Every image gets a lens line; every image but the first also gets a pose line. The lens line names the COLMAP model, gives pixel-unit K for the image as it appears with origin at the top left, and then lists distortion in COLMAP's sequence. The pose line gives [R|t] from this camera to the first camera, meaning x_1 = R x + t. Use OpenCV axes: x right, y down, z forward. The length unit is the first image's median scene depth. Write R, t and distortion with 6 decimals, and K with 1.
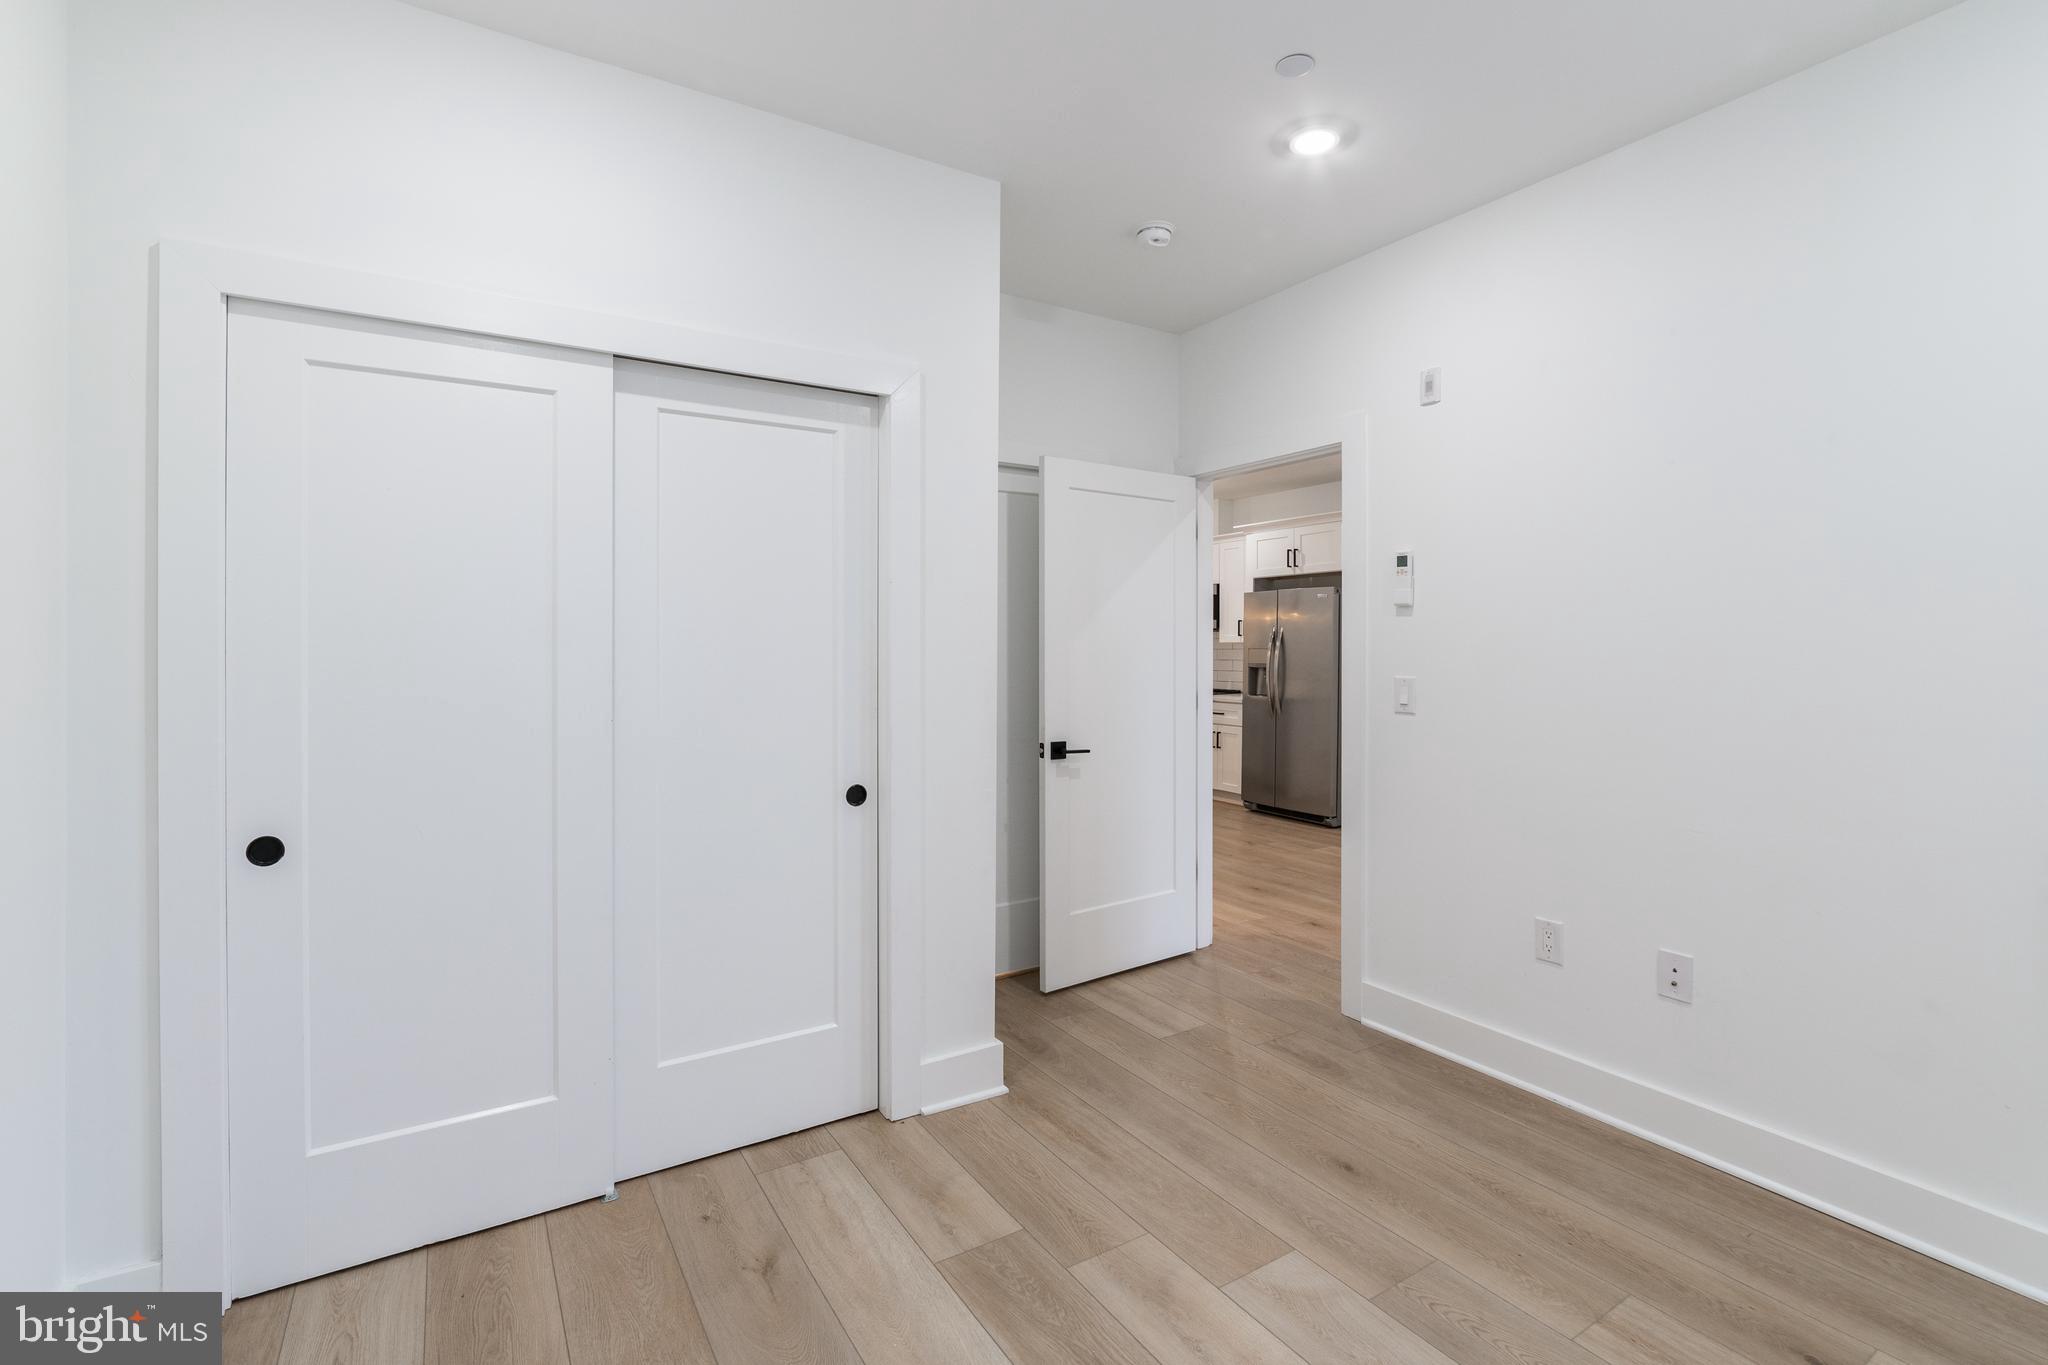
lens RADIAL K [[921.1, 0, 1031.9], [0, 921.1, 649.4], [0, 0, 1]] dist [-0.004132, -0.000435]
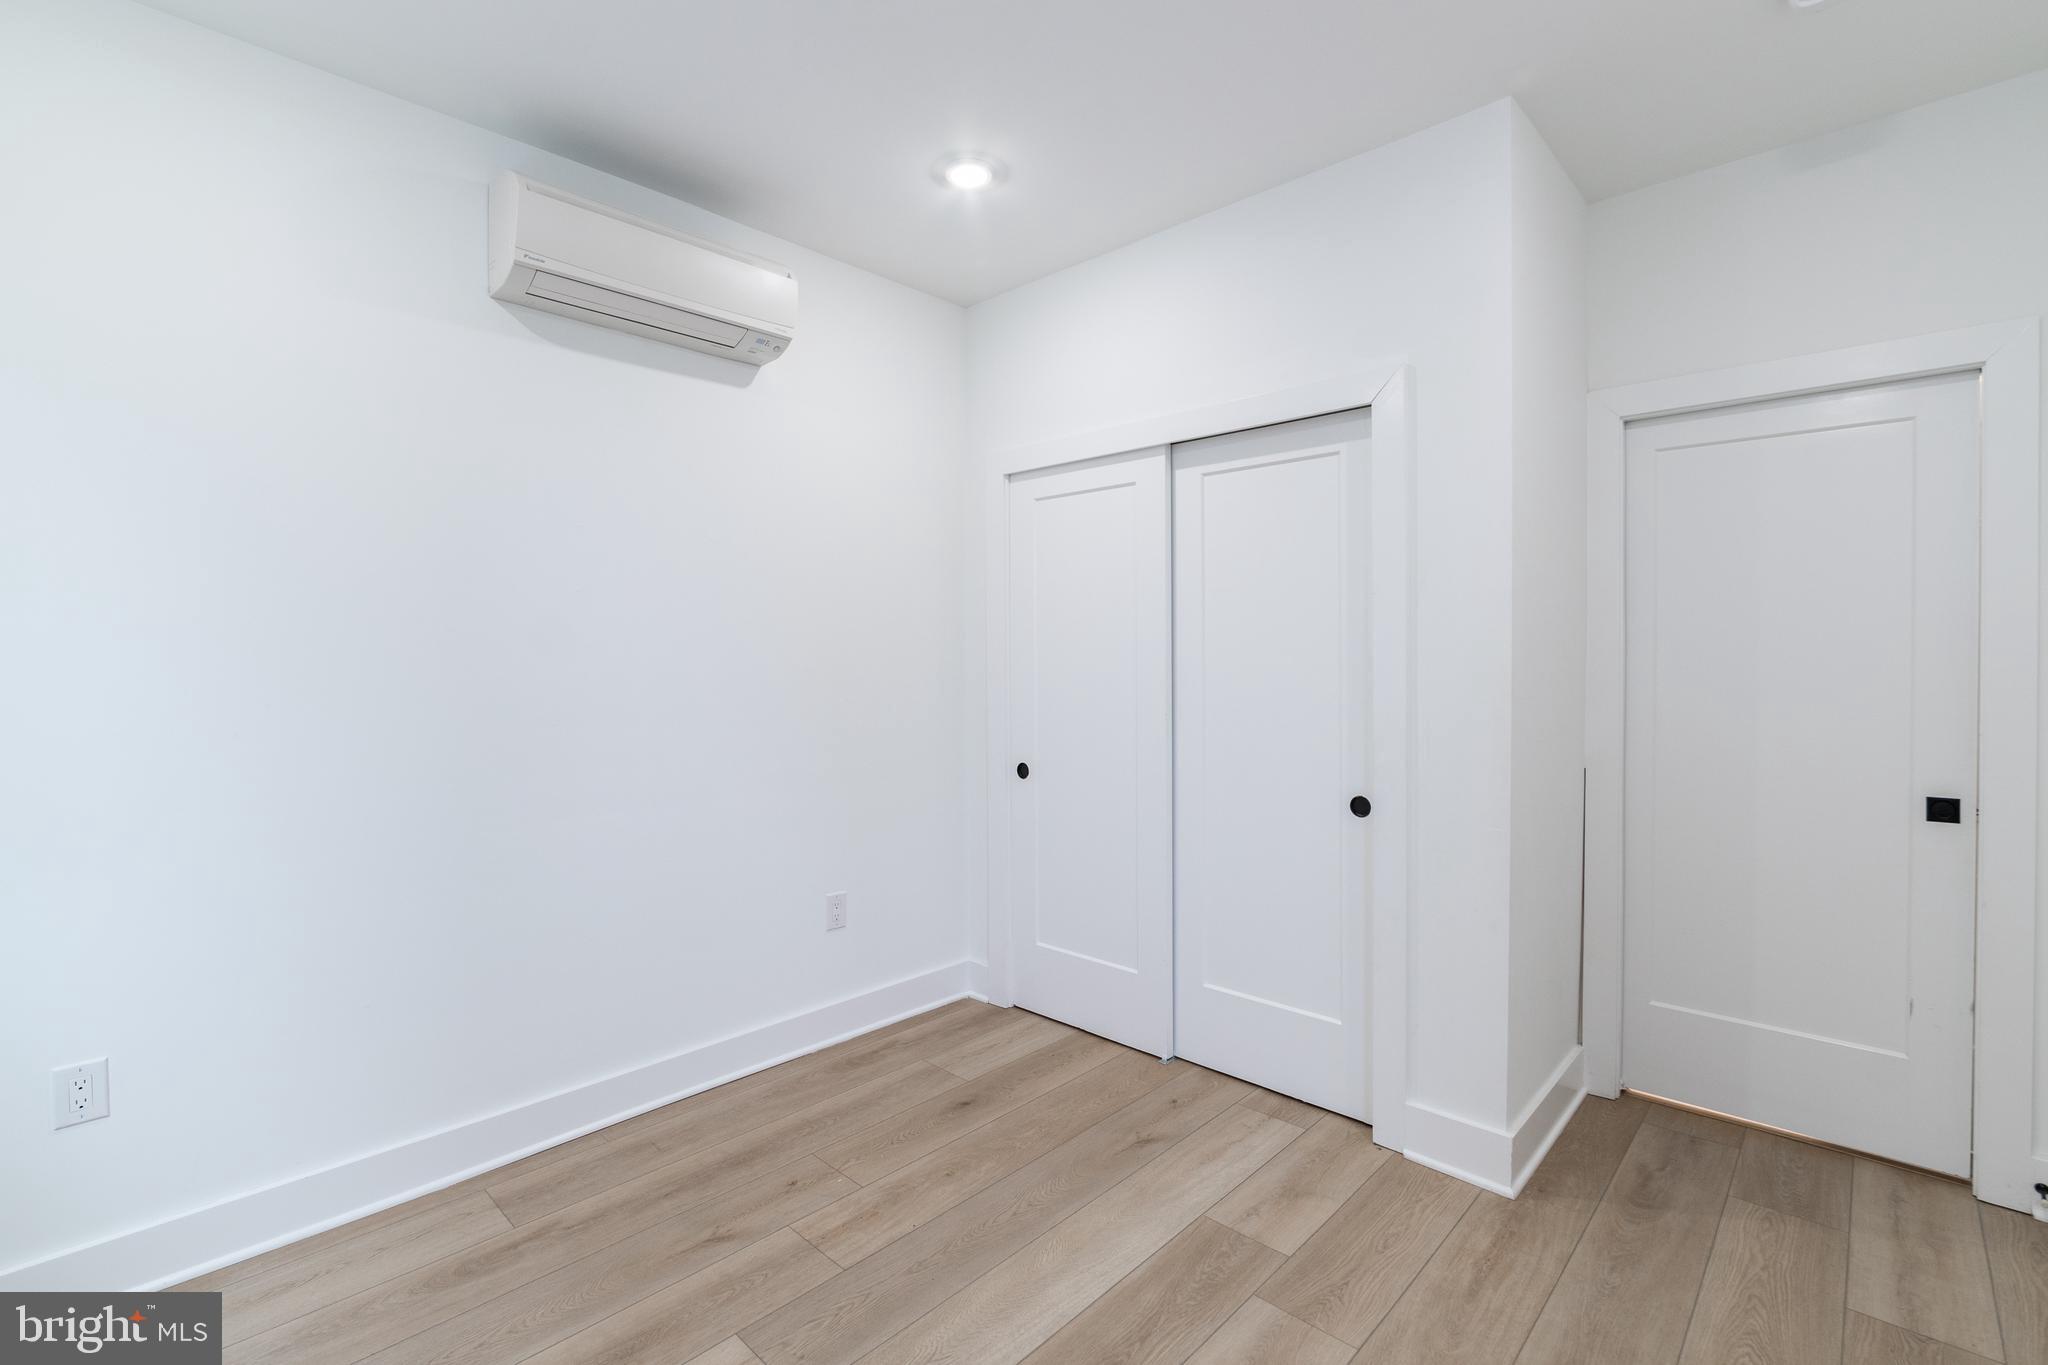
lens RADIAL K [[915.5, 0, 1033.1], [0, 915.5, 672.6], [0, 0, 1]] dist [-0.014668, 0.000404]
pose [[0.256989, 0.016650, -0.966271, 0.777448], [-0.002251, 0.999859, 0.016630, -0.005863], [0.966412, -0.002098, 0.256990, 0.450910]]
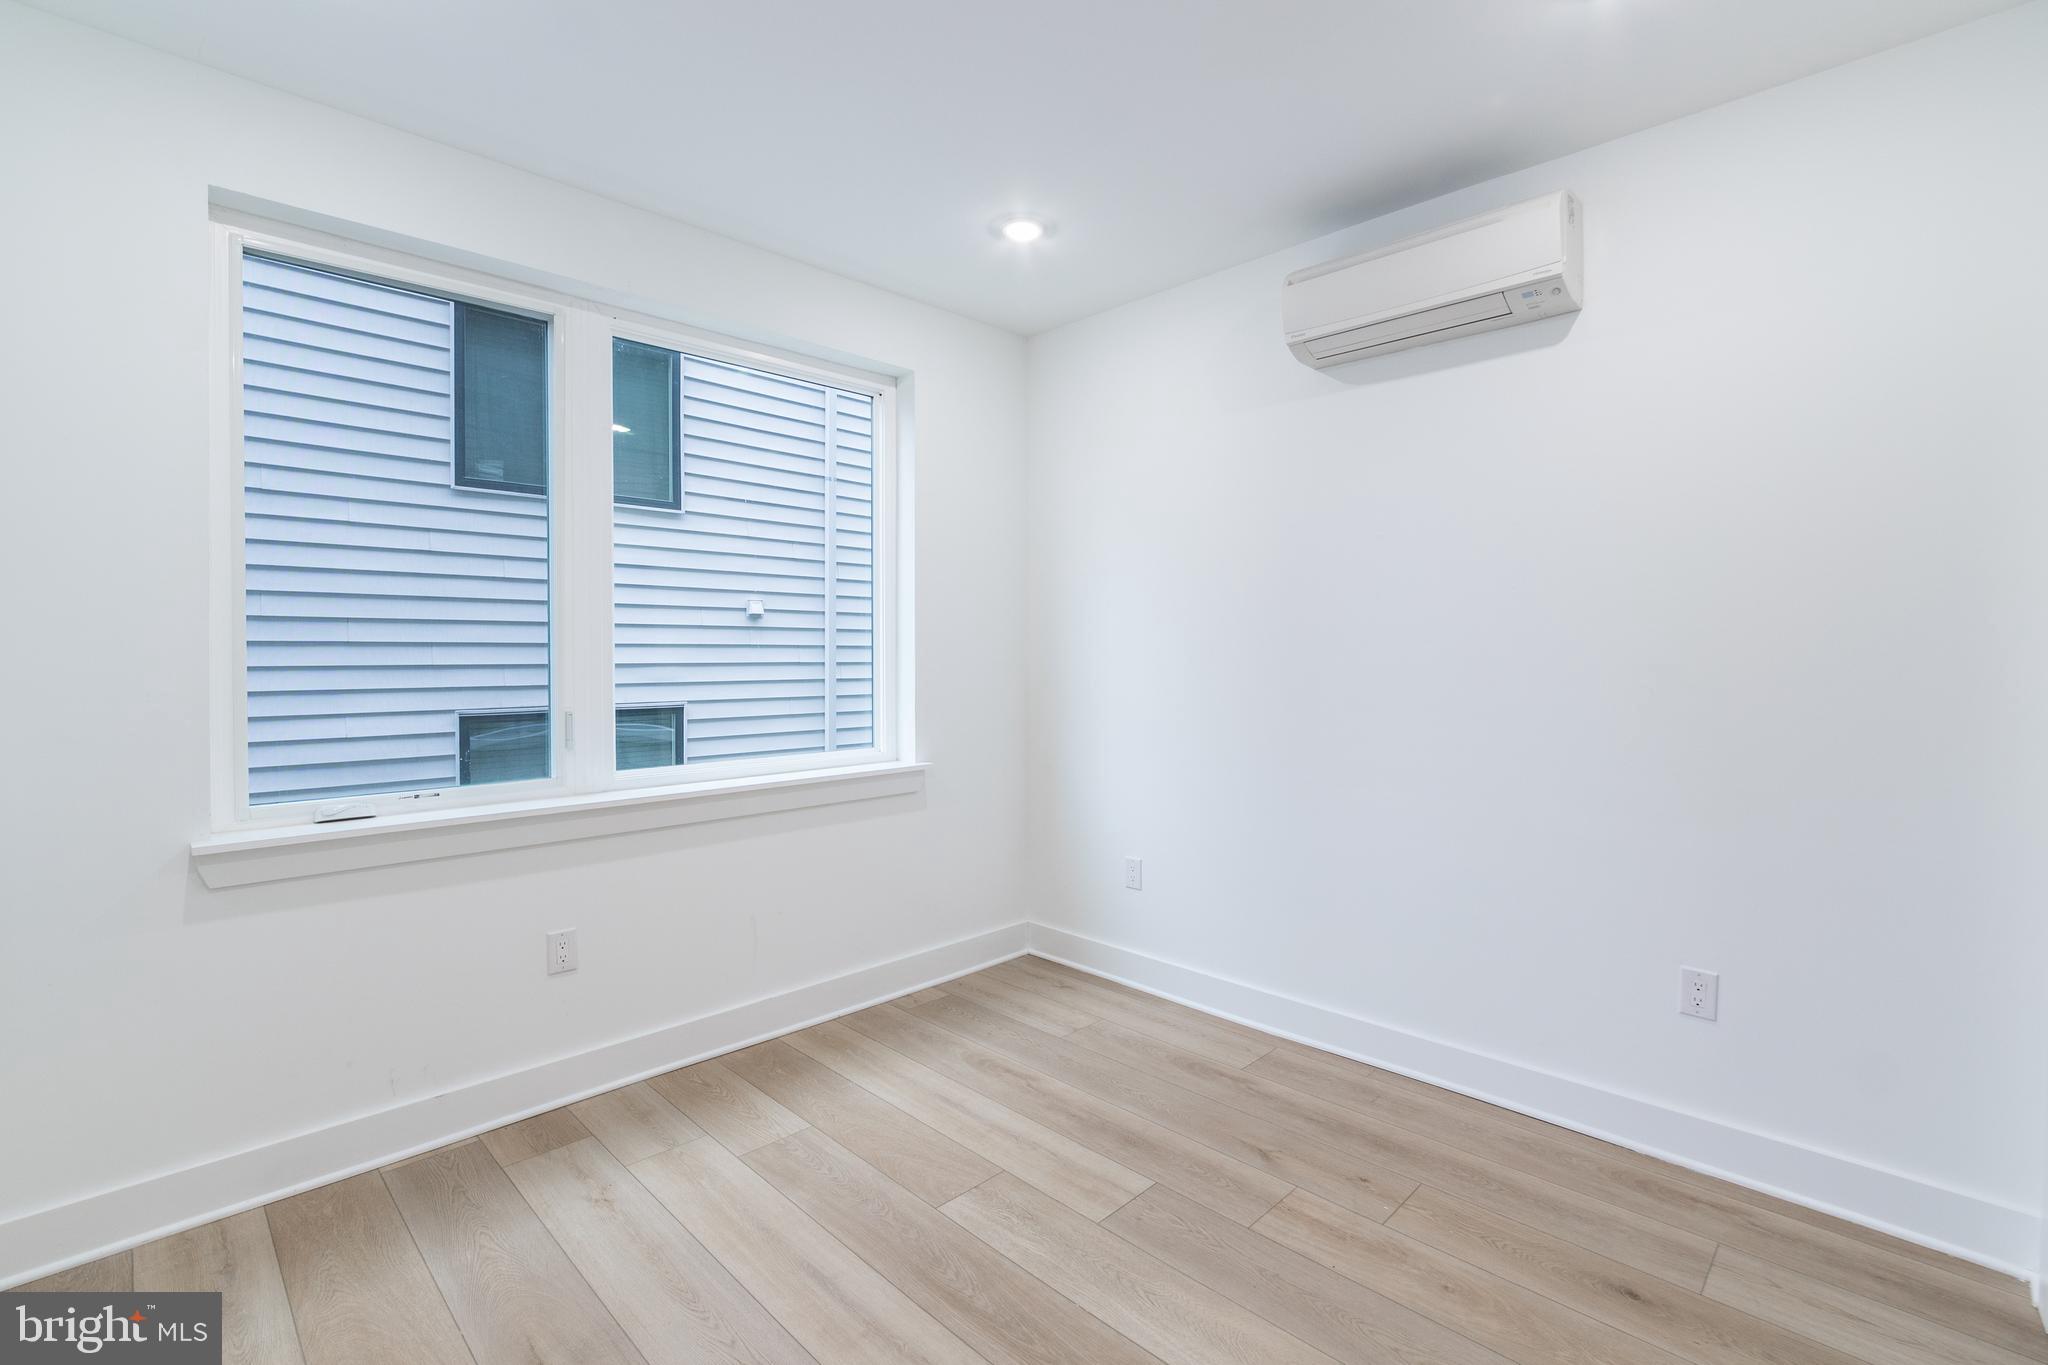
lens RADIAL K [[902.8, 0, 1025.4], [0, 902.8, 663.8], [0, 0, 1]] dist [-0.021900, 0.001177]
pose [[-0.973018, 0.001594, -0.230722, 0.328286], [-0.002897, 0.999813, 0.019125, -0.006802], [0.230709, 0.019278, -0.972832, 1.314324]]
